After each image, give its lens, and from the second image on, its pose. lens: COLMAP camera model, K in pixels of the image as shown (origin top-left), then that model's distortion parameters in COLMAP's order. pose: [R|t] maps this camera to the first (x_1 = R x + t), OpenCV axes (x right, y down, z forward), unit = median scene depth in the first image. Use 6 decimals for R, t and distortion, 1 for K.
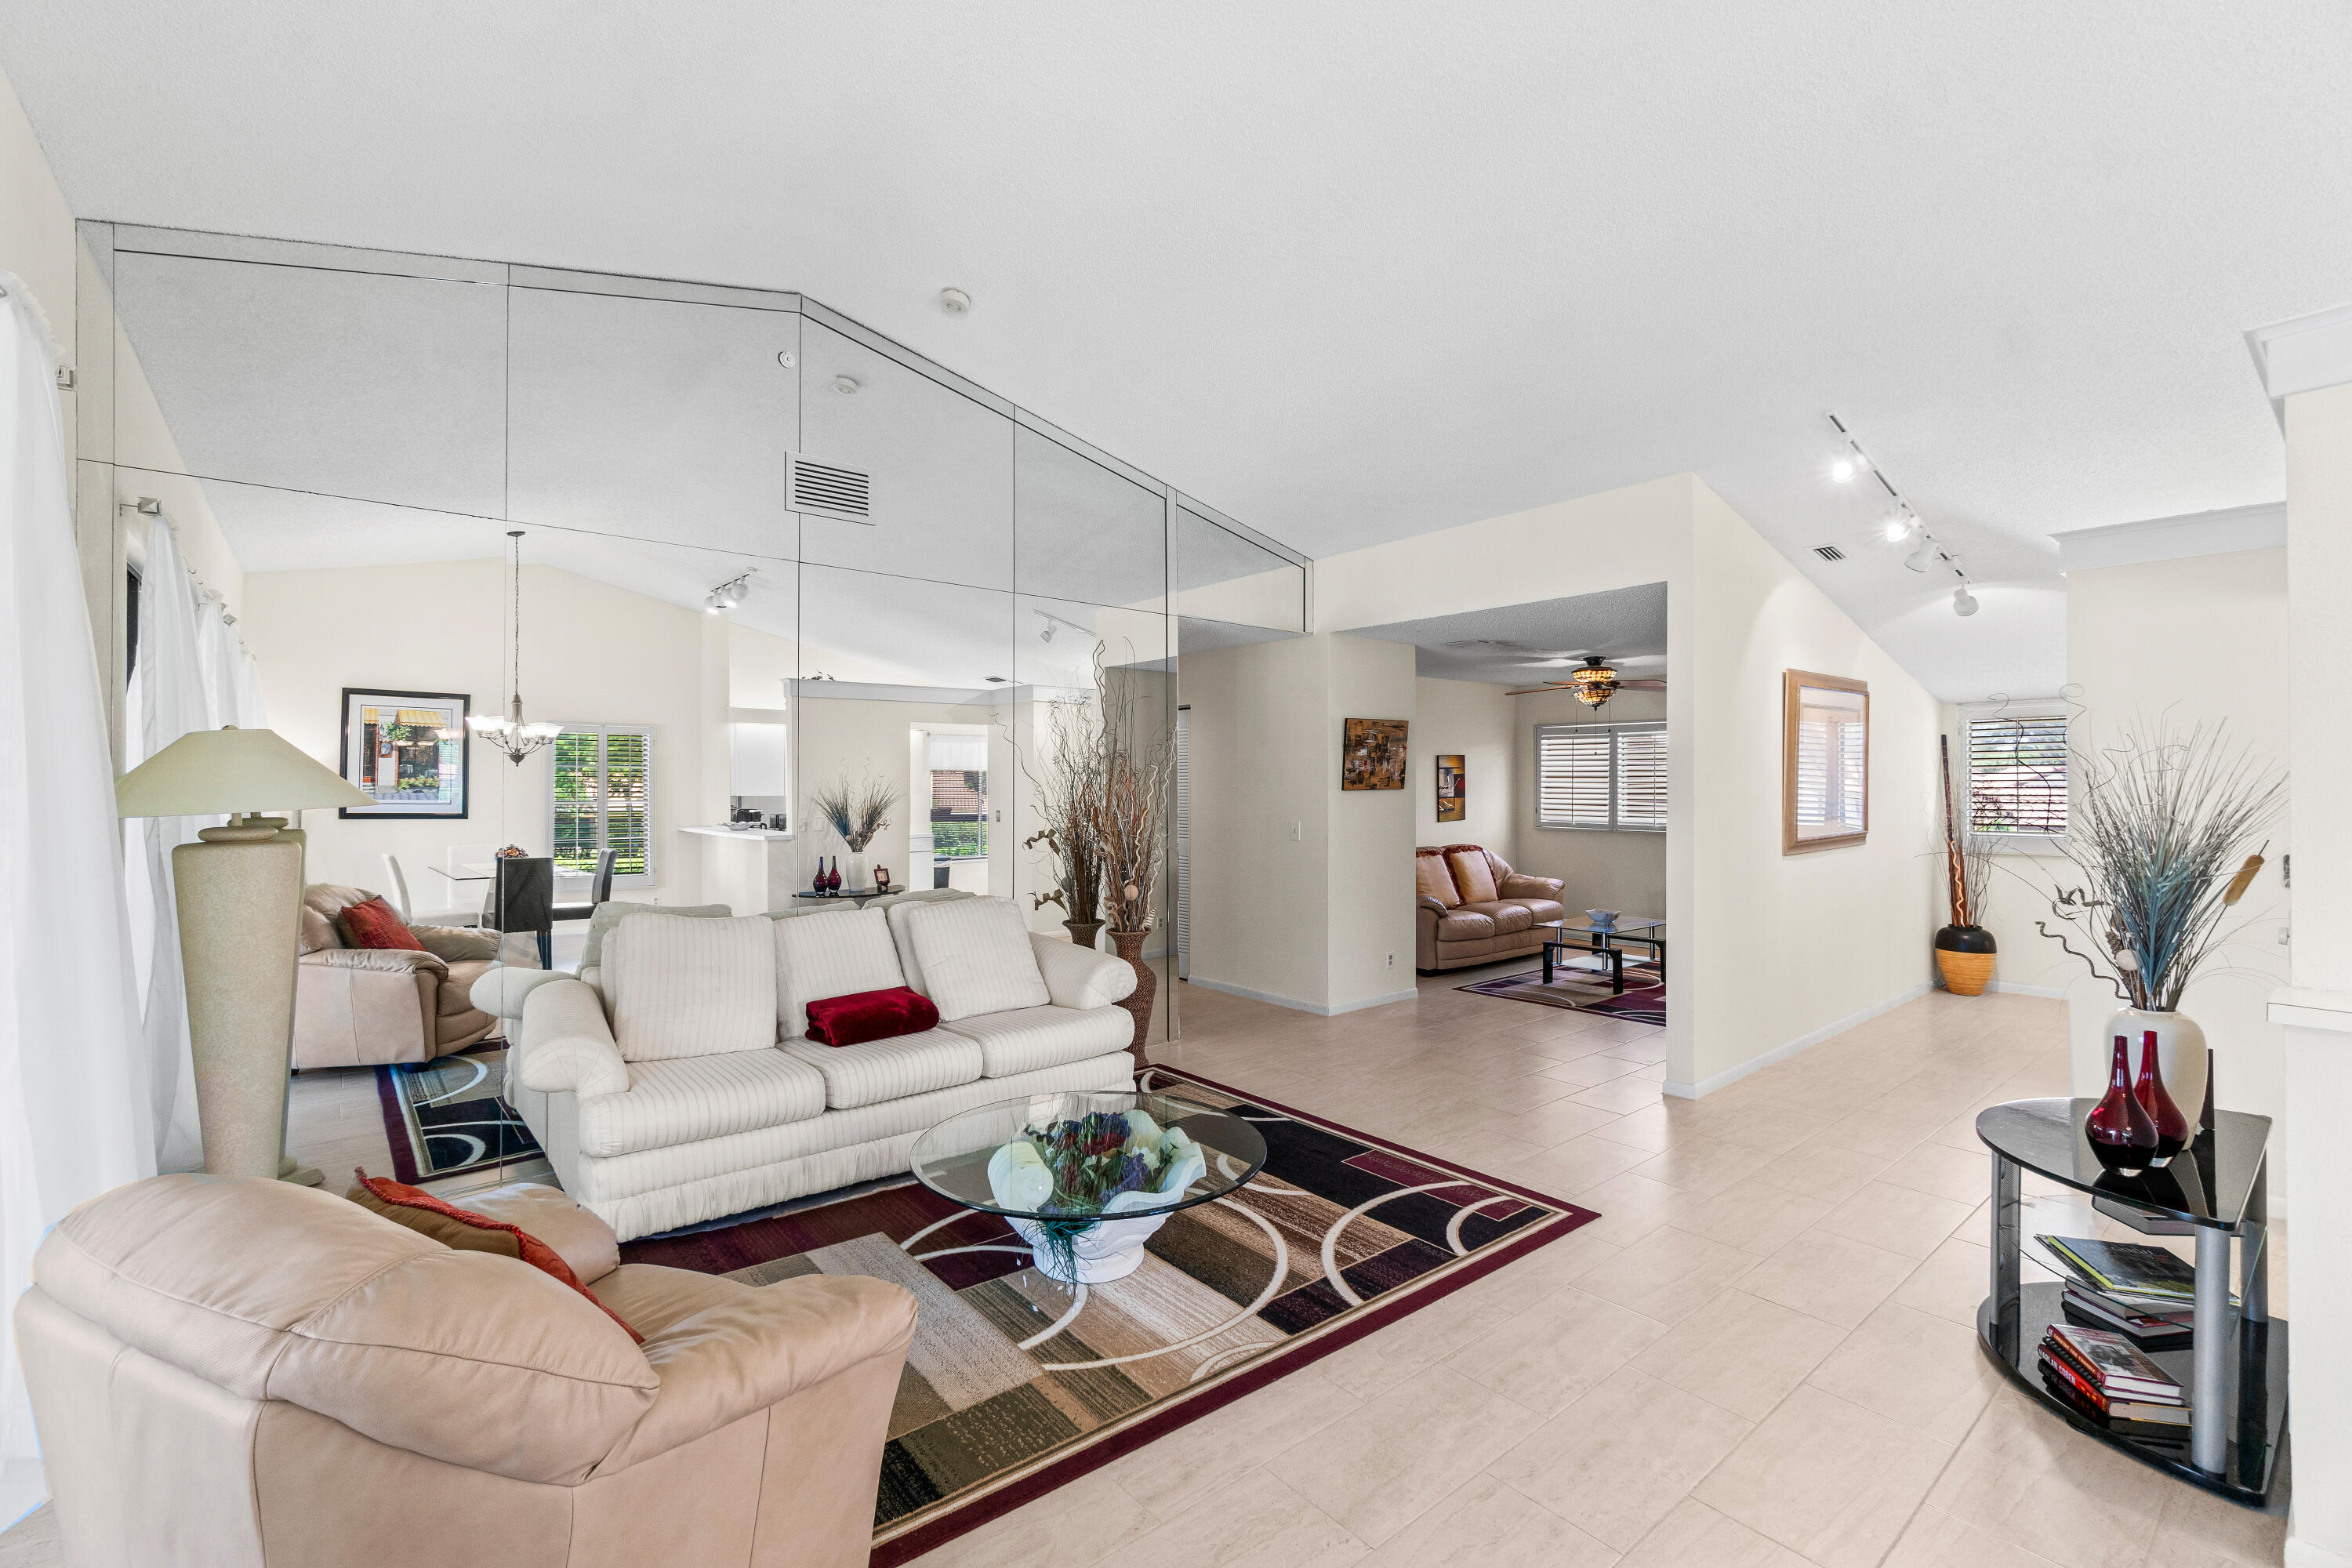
lens RADIAL K [[1016.9, 0, 1174.6], [0, 1016.9, 758.0], [0, 0, 1]] dist [-0.001693, -0.000266]
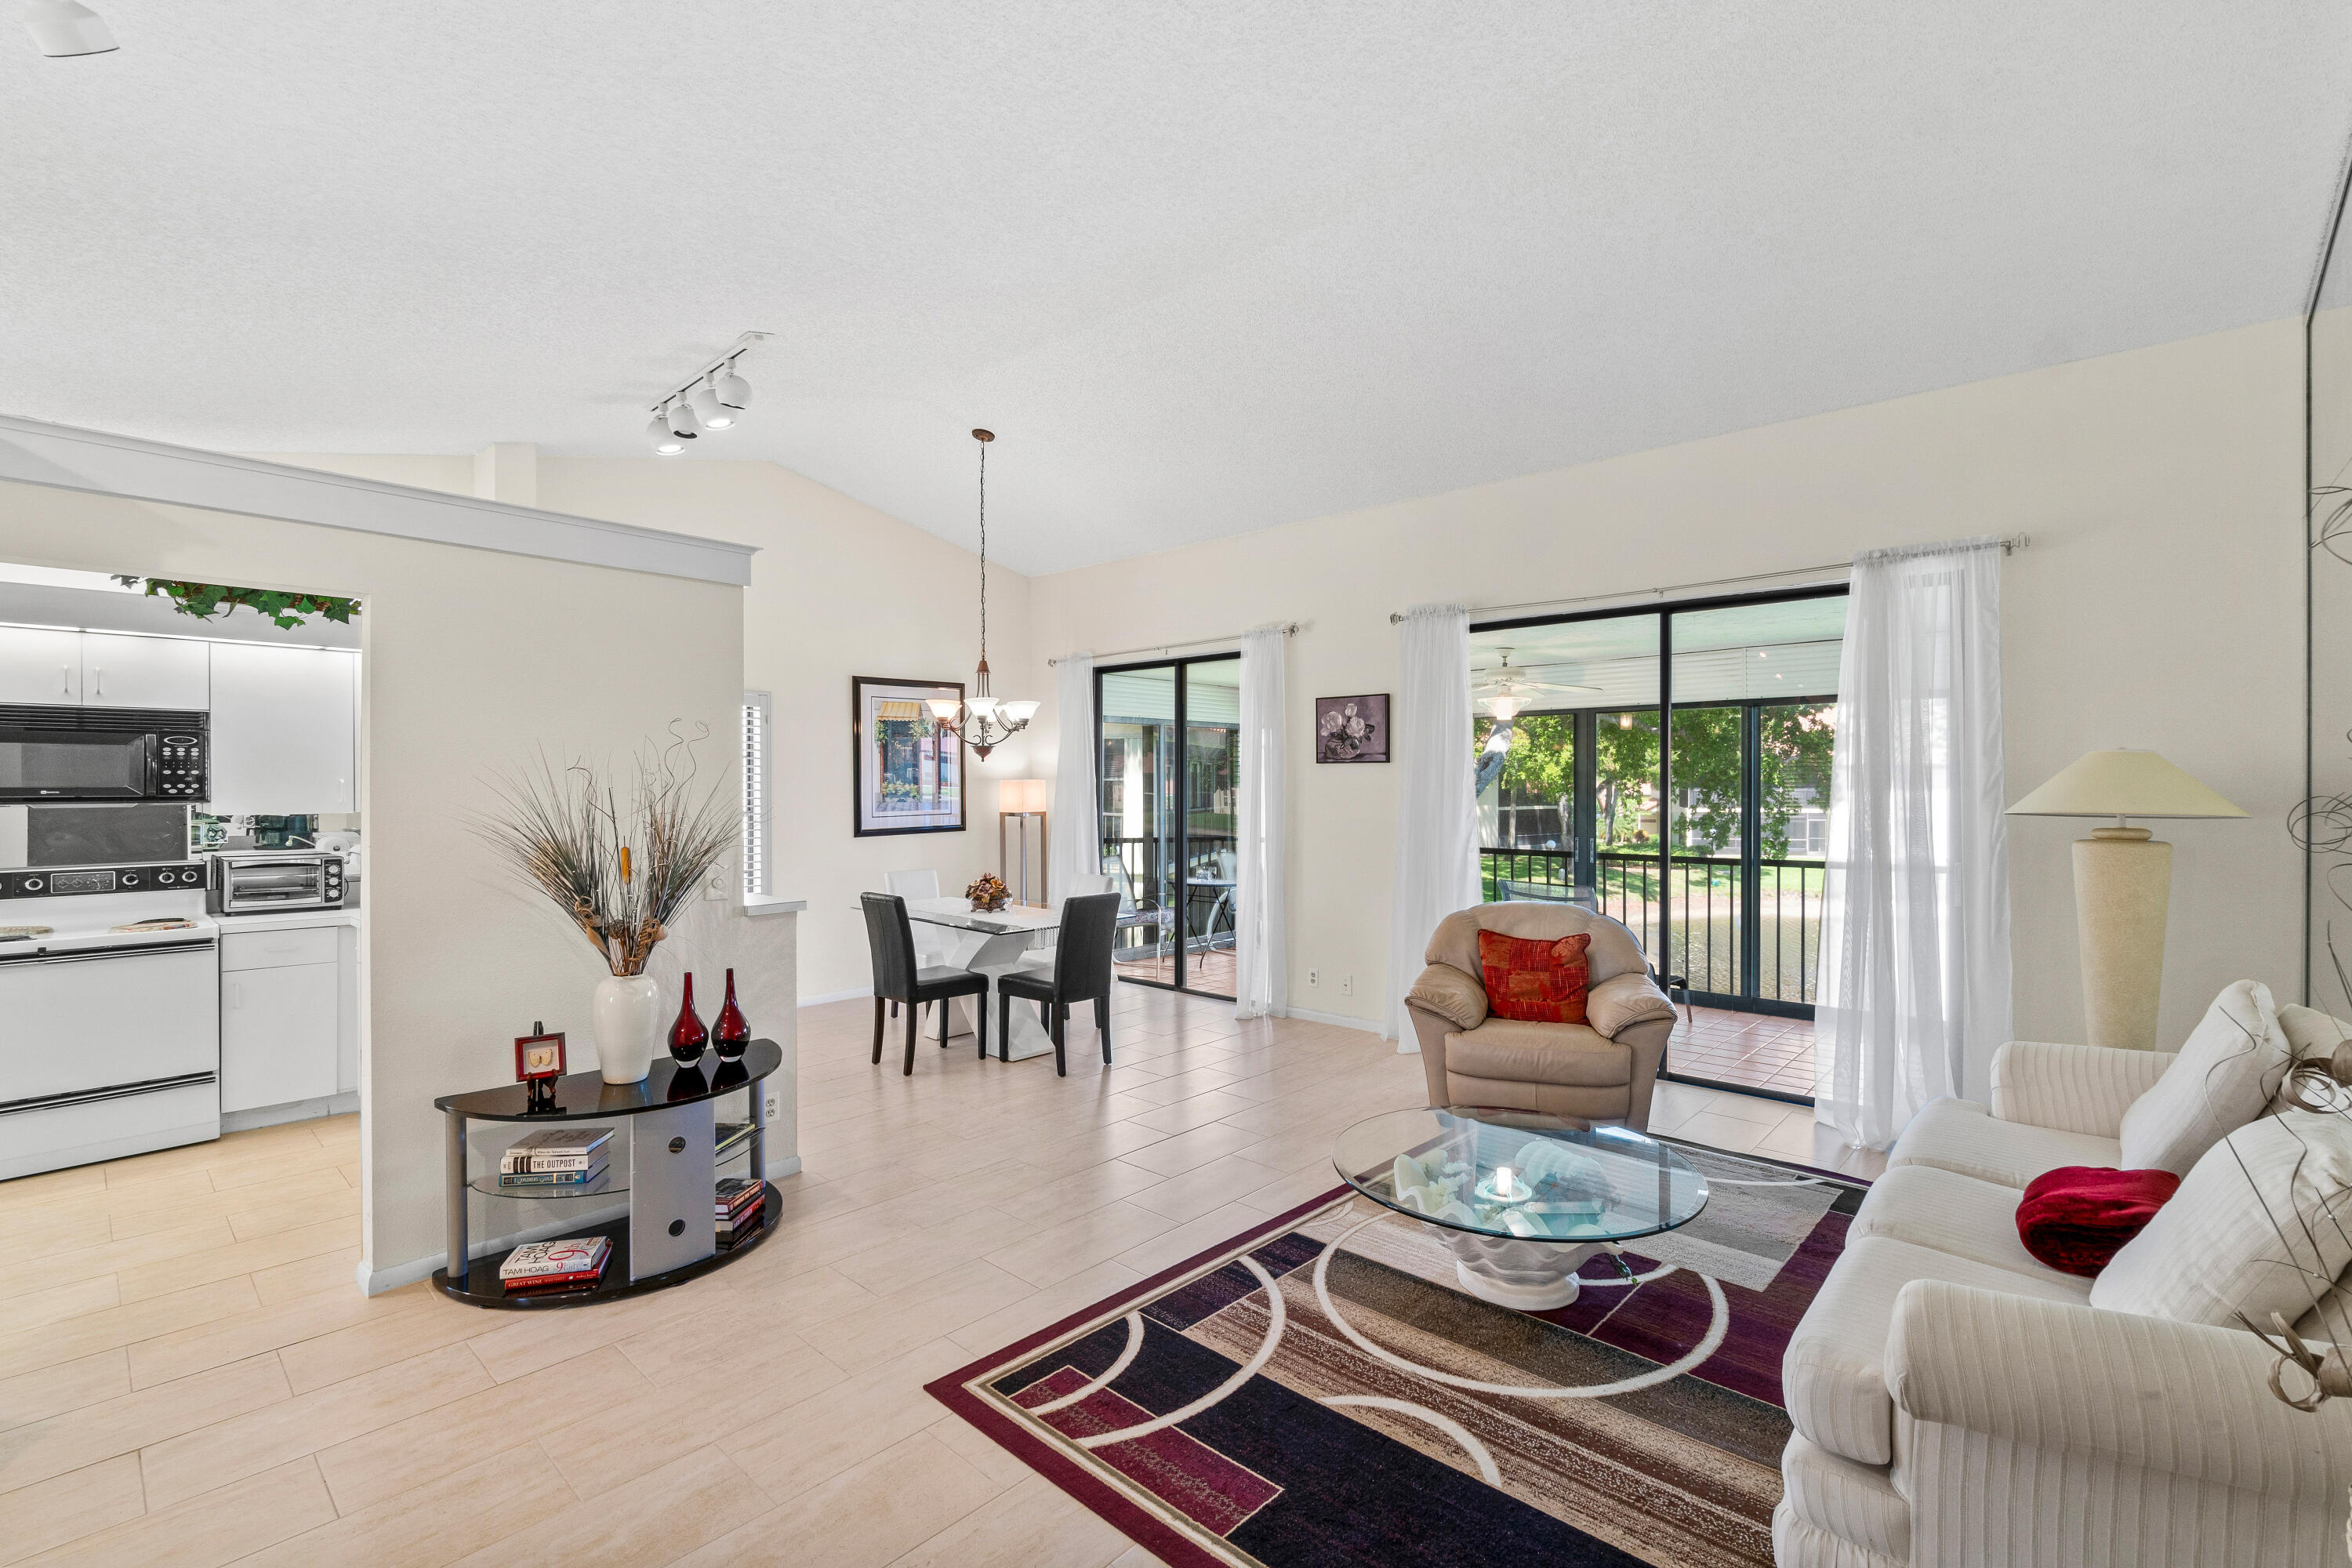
lens RADIAL K [[1029.5, 0, 1198.6], [0, 1029.5, 793.1], [0, 0, 1]] dist [-0.000459, 0.000229]
pose [[-0.987563, -0.001622, -0.157218, 0.263485], [0.000673, 0.999894, -0.014545, 0.026136], [0.157225, -0.014470, -0.987457, 1.369915]]
